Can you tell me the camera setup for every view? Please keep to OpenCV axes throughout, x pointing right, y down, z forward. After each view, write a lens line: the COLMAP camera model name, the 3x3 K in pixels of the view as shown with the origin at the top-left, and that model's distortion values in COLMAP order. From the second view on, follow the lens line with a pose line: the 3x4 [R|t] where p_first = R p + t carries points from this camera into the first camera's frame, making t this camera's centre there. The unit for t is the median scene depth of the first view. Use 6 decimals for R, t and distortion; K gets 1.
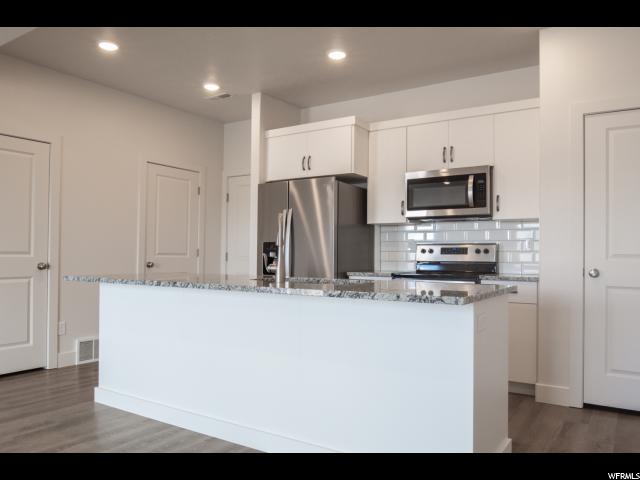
lens RADIAL K [[502.1, 0, 320.0], [0, 502.1, 240.0], [0, 0, 1]] dist [-0.001395, -0.004793]
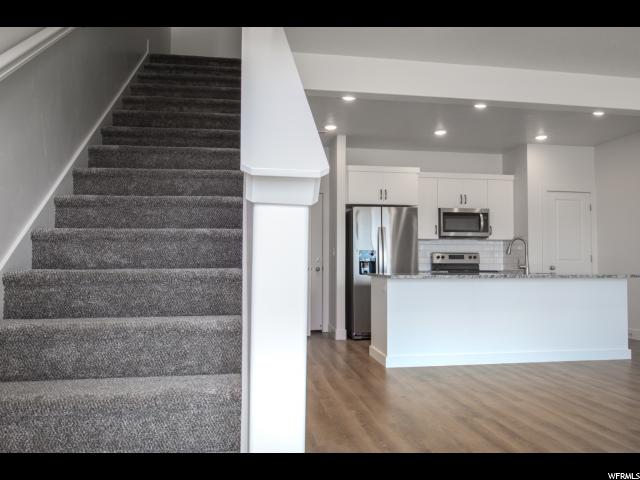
lens RADIAL K [[502.1, 0, 320.0], [0, 502.1, 240.0], [0, 0, 1]] dist [-0.001395, -0.004793]
pose [[0.726713, 0.024137, 0.686518, -1.222019], [-0.015478, 0.999704, -0.018764, 0.003496], [-0.686767, 0.003010, 0.726871, 0.112698]]
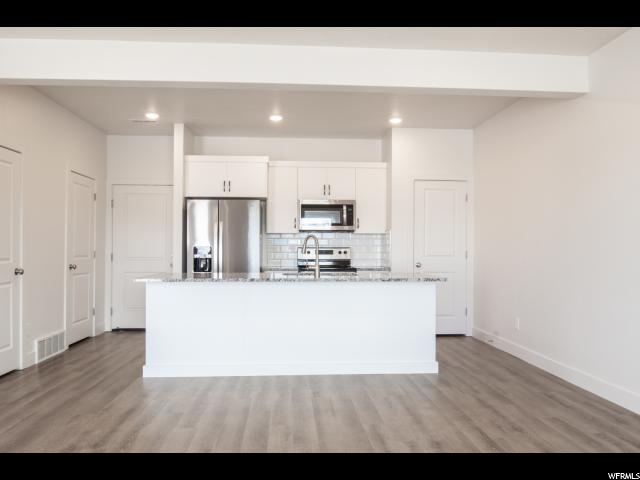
lens RADIAL K [[502.1, 0, 320.0], [0, 502.1, 240.0], [0, 0, 1]] dist [-0.001395, -0.004793]
pose [[0.792590, 0.003667, 0.609743, -0.691987], [-0.014678, 0.999807, 0.013067, -0.035951], [-0.609578, -0.019307, 0.792491, -0.206678]]
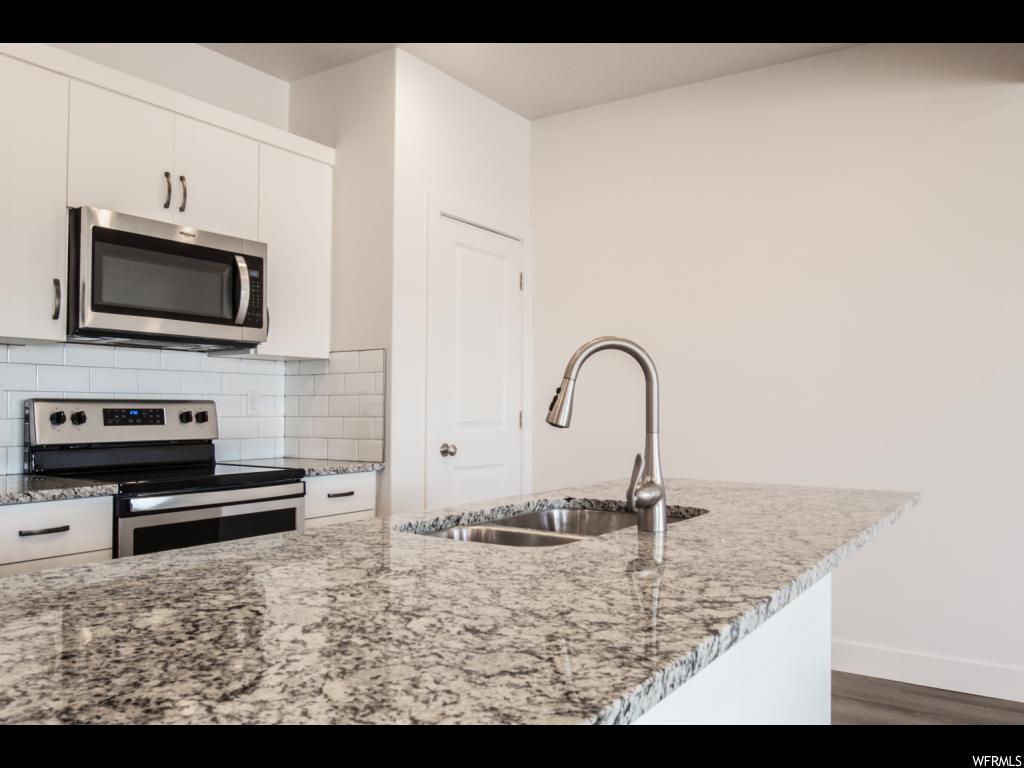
lens RADIAL K [[803.3, 0, 512.0], [0, 803.3, 384.0], [0, 0, 1]] dist [-0.001395, -0.004793]
pose [[-0.002431, 0.020727, 0.999782, -0.419815], [-0.033535, 0.999221, -0.020797, -0.002689], [-0.999435, -0.033578, -0.001734, 0.702580]]
